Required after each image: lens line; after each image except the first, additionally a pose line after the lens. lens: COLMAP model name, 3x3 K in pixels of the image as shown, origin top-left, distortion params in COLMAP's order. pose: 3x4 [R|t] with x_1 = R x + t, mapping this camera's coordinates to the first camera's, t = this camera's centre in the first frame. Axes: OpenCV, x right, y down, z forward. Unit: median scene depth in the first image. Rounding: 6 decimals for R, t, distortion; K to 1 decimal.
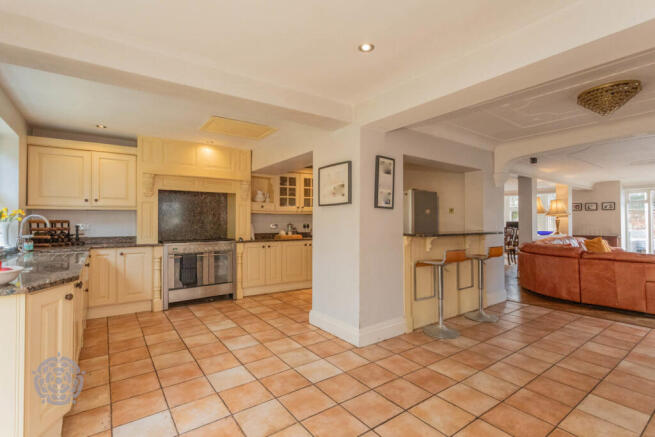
lens RADIAL K [[310.5, 0, 327.2], [0, 310.5, 213.8], [0, 0, 1]] dist [0.001325, 0.000339]
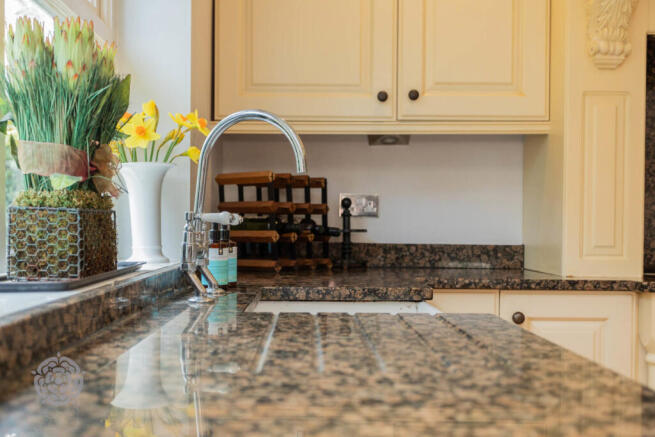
lens RADIAL K [[759.2, 0, 327.2], [0, 759.2, 219.5], [0, 0, 1]] dist [-0.012046, 0.000000]
pose [[0.821771, 0.006865, -0.569776, -0.458650], [0.000564, 0.999917, 0.012861, 0.049441], [0.569817, -0.010890, 0.821700, 0.463619]]
